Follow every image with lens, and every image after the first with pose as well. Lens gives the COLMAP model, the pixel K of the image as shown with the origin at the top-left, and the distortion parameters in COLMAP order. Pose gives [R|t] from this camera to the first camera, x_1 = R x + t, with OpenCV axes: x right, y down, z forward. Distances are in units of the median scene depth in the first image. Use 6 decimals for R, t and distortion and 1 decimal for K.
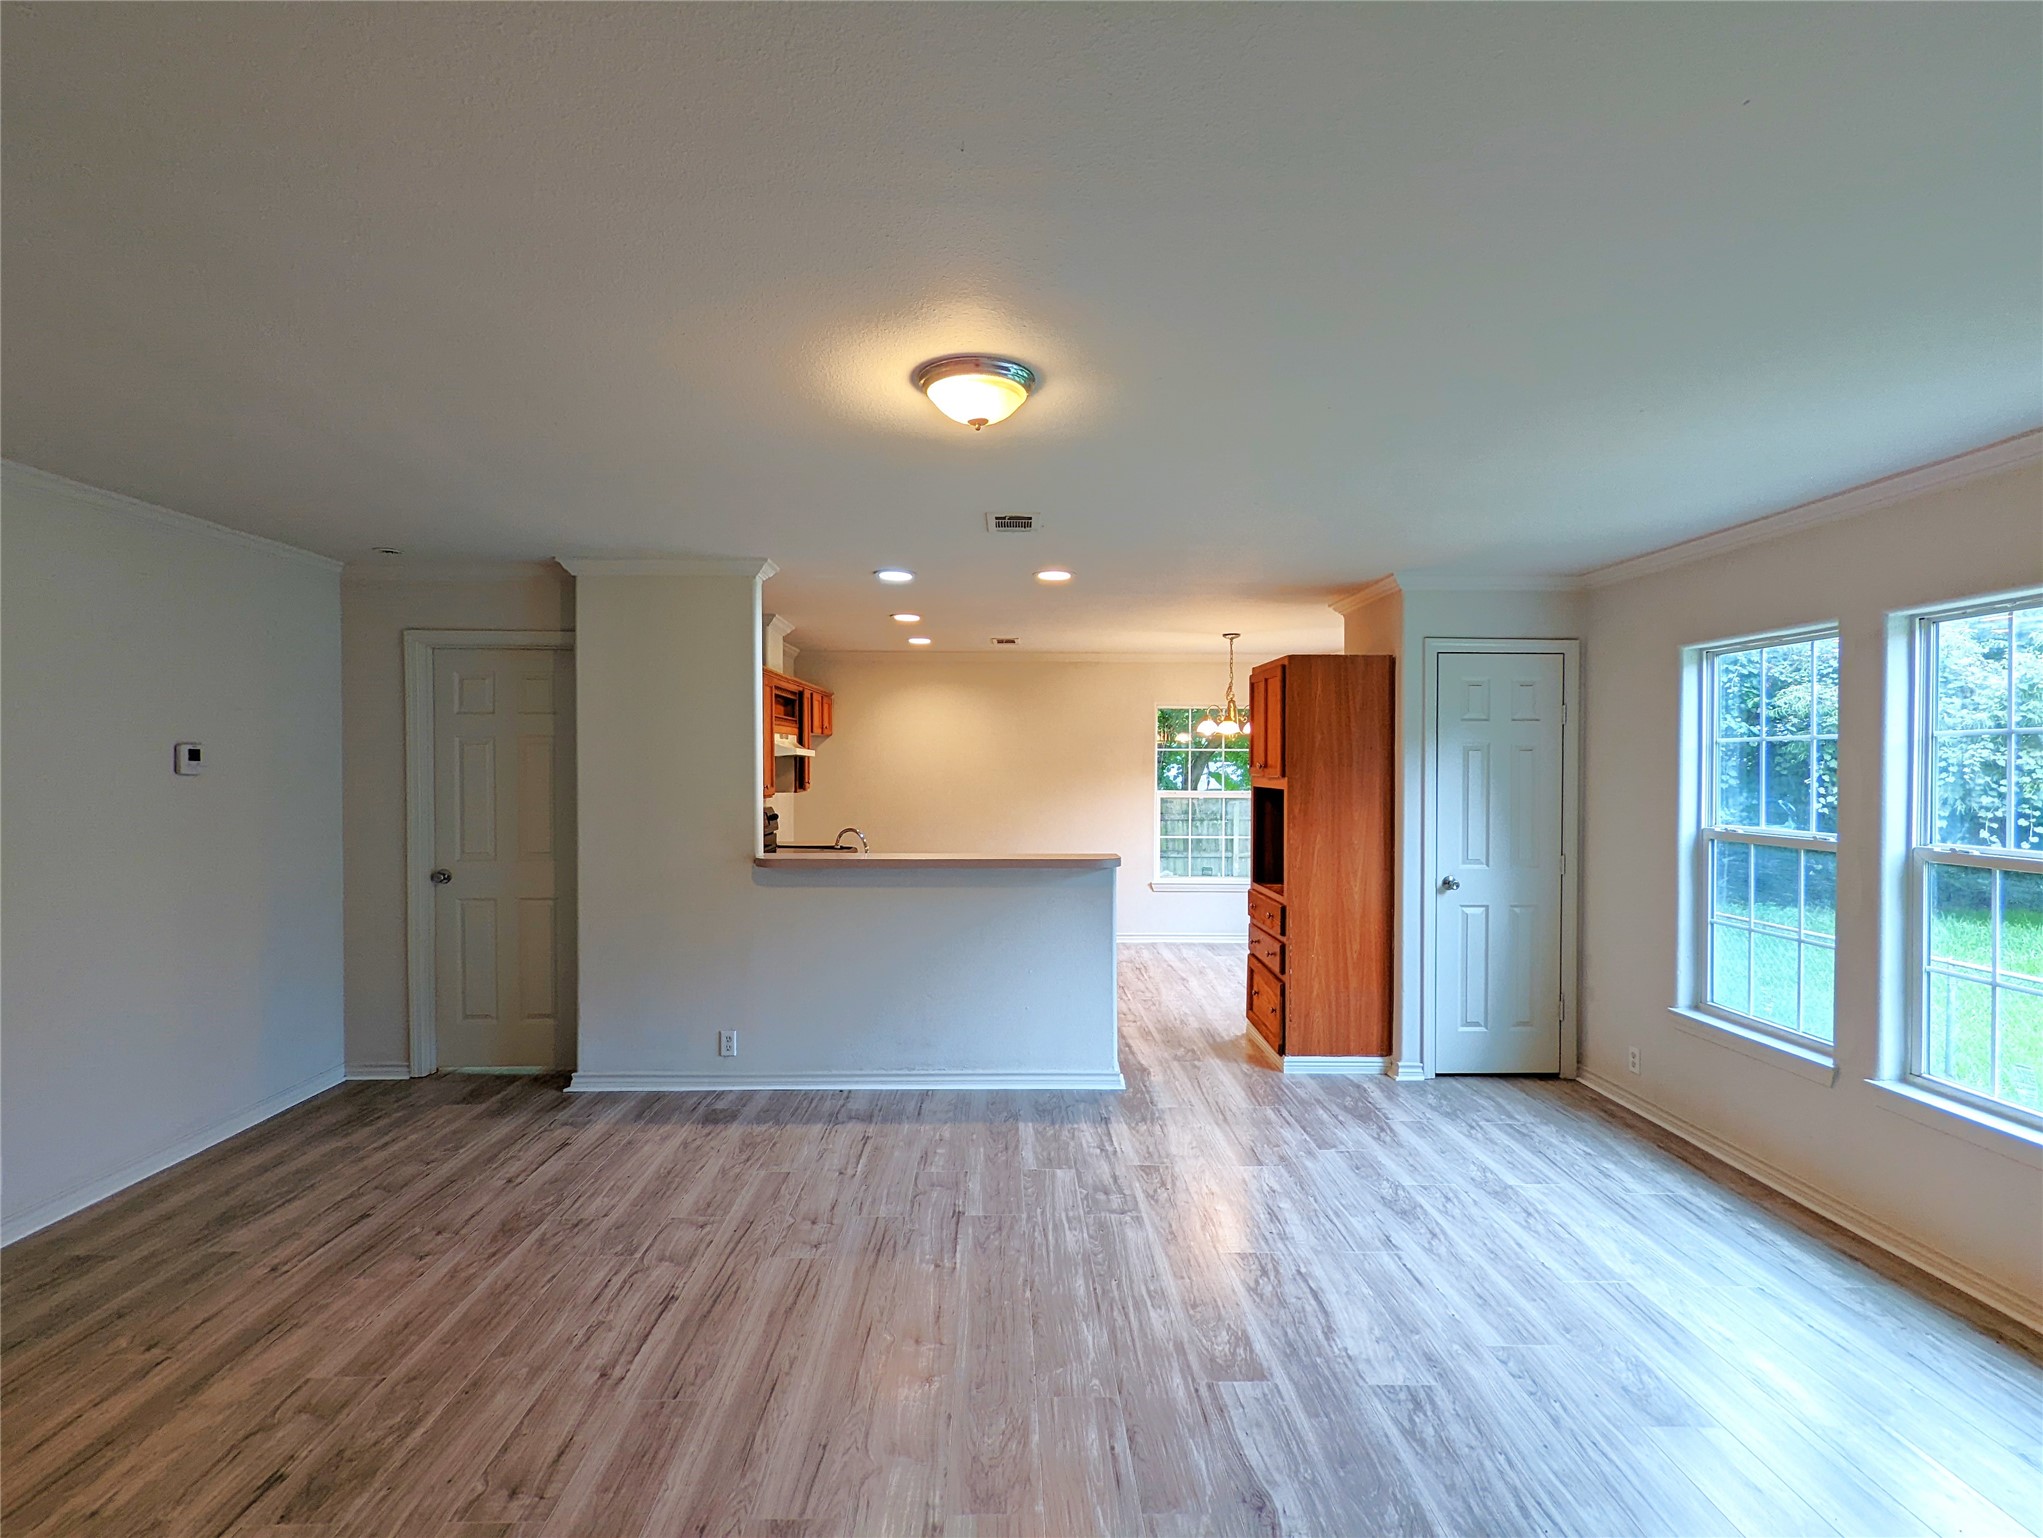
lens RADIAL K [[977.7, 0, 1024.5], [0, 977.7, 771.9], [0, 0, 1]] dist [-0.000638, 0.001561]
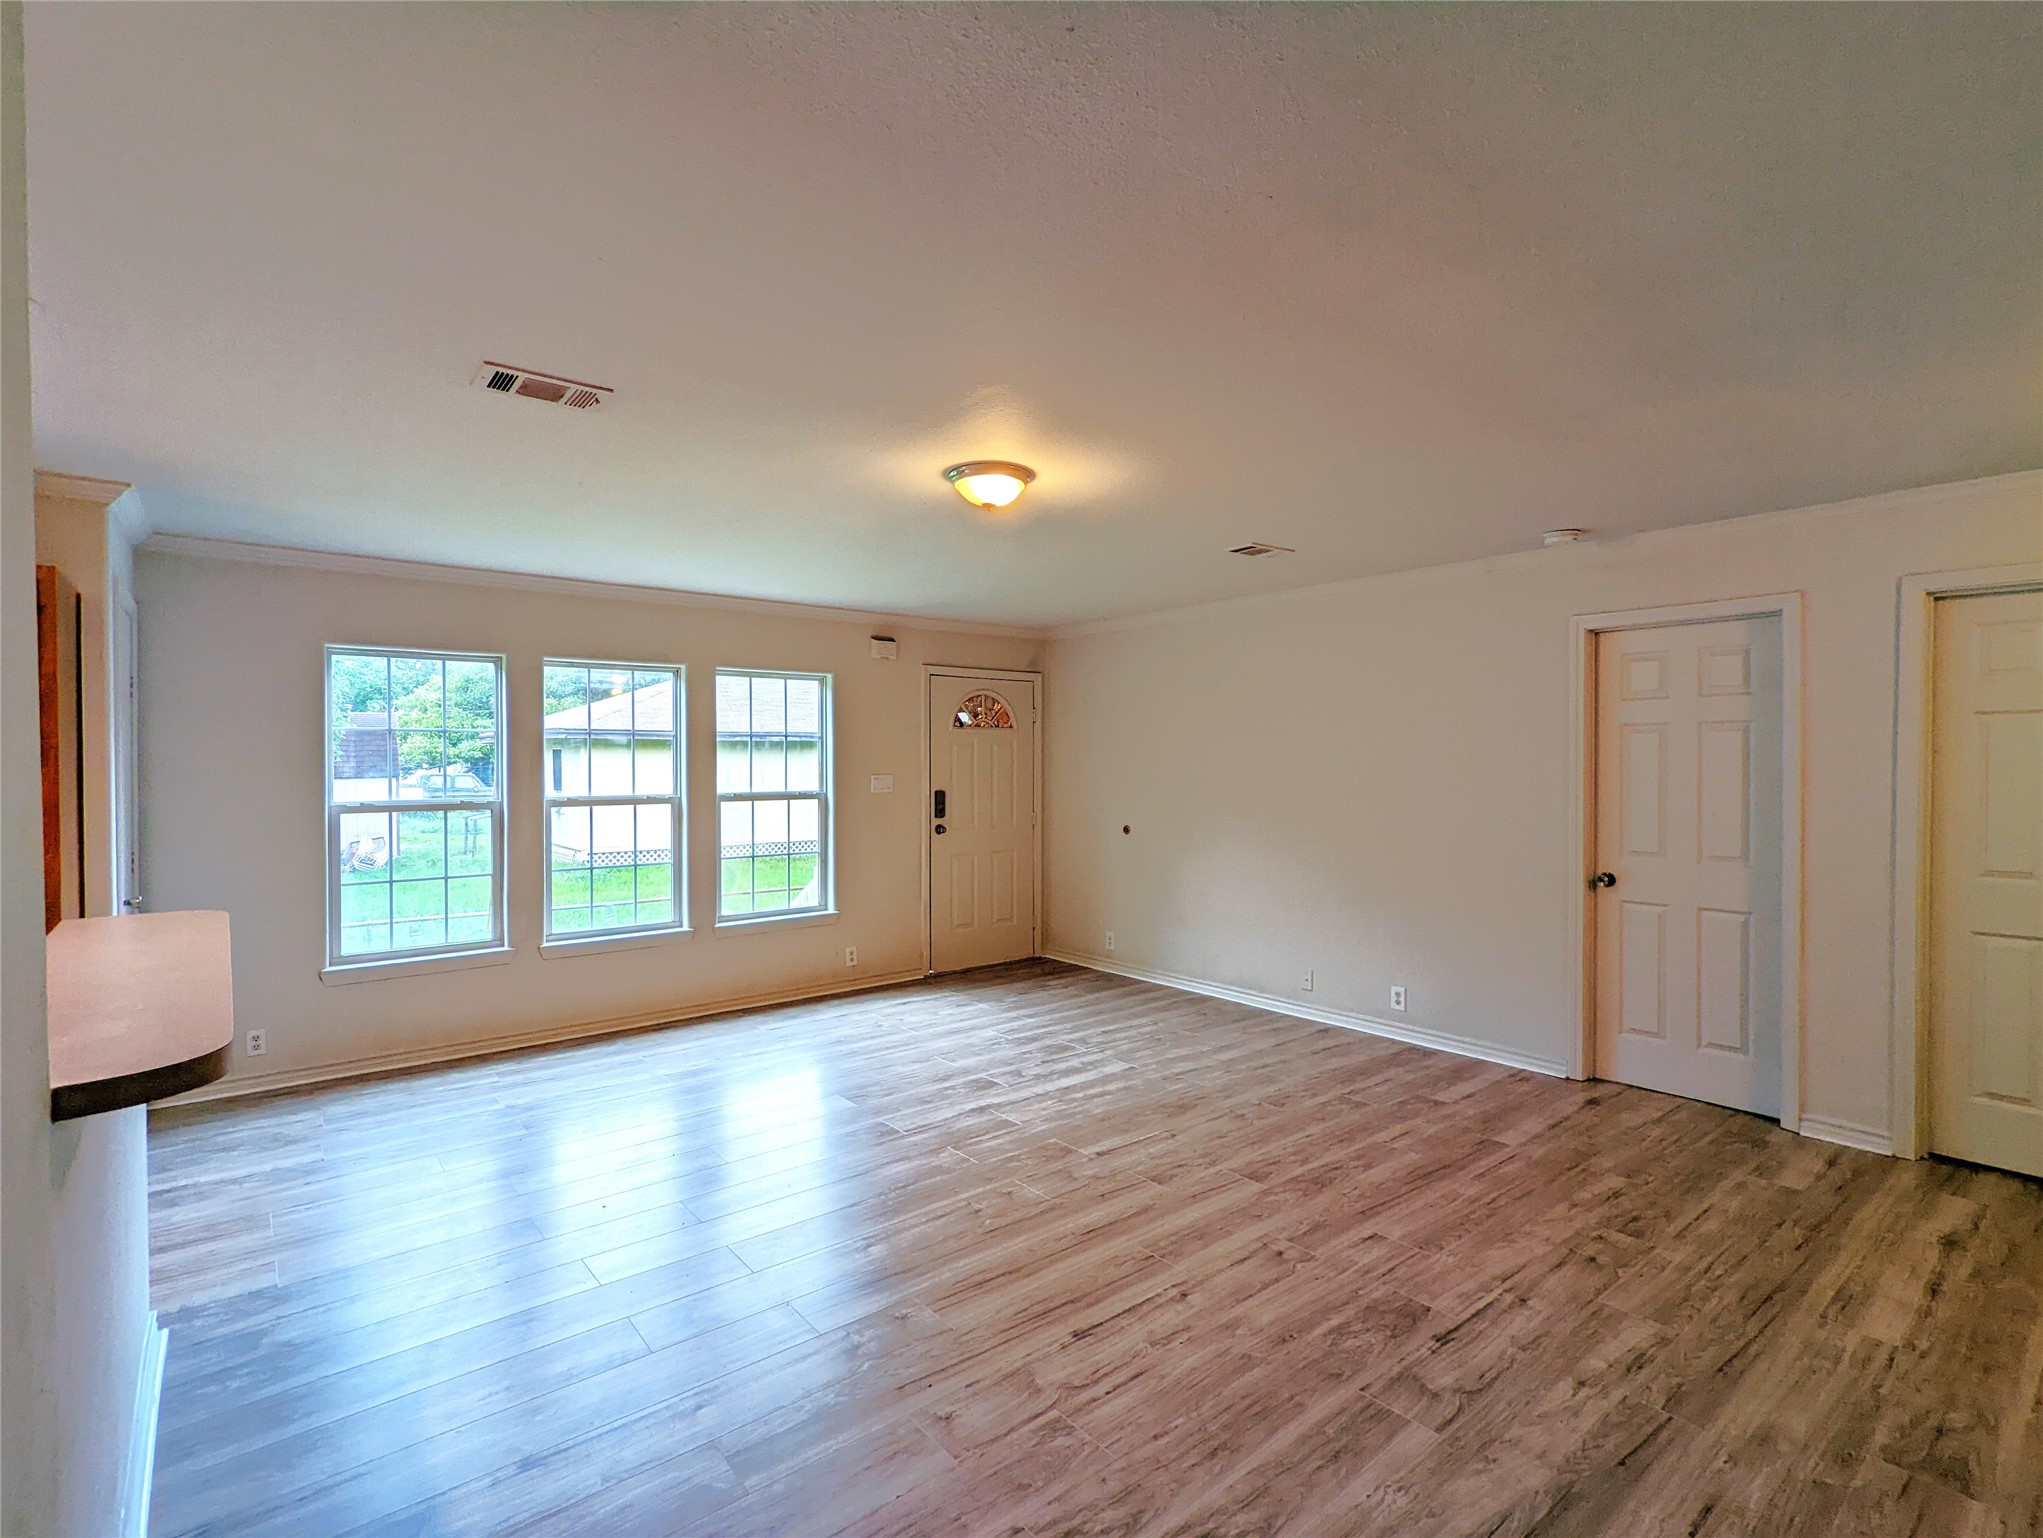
lens RADIAL K [[977.7, 0, 1009.3], [0, 977.7, 761.4], [0, 0, 1]] dist [-0.000638, 0.001561]
pose [[-0.603810, -0.003649, 0.797120, -0.752903], [0.006691, 0.999931, 0.009646, 0.000716], [-0.797100, 0.011158, -0.603744, 1.150495]]
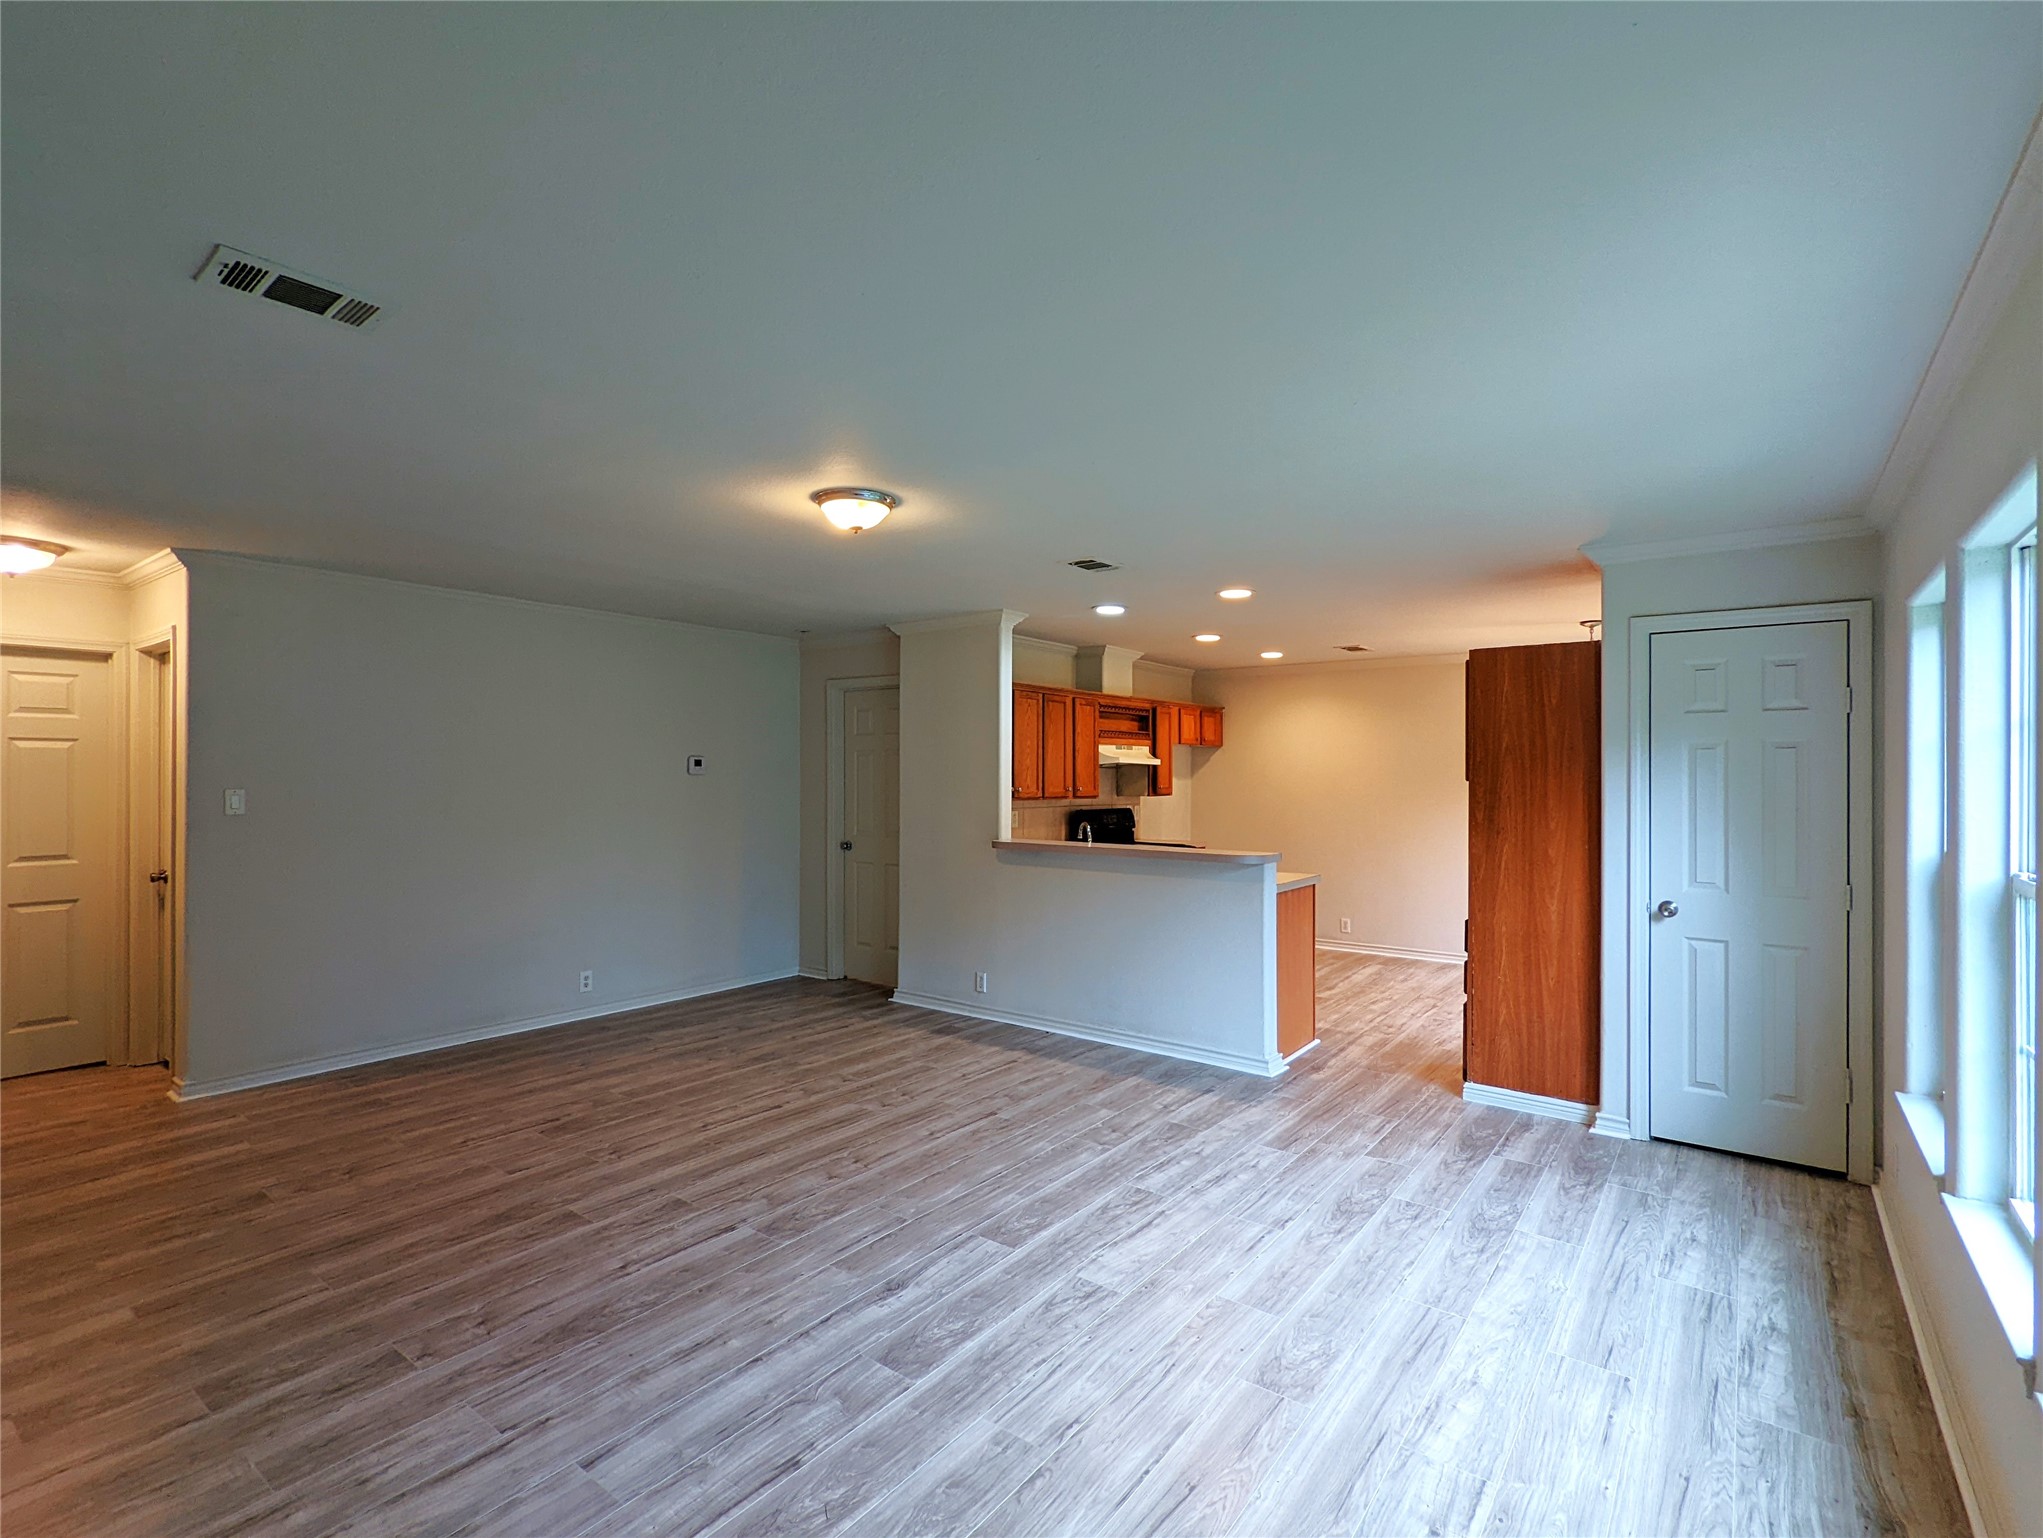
lens RADIAL K [[977.7, 0, 1019.5], [0, 977.7, 774.1], [0, 0, 1]] dist [-0.000638, 0.001561]
pose [[0.784415, -0.000195, -0.620237, 0.656443], [-0.008749, 0.999897, -0.011378, 0.016796], [0.620175, 0.014351, 0.784332, 0.005983]]
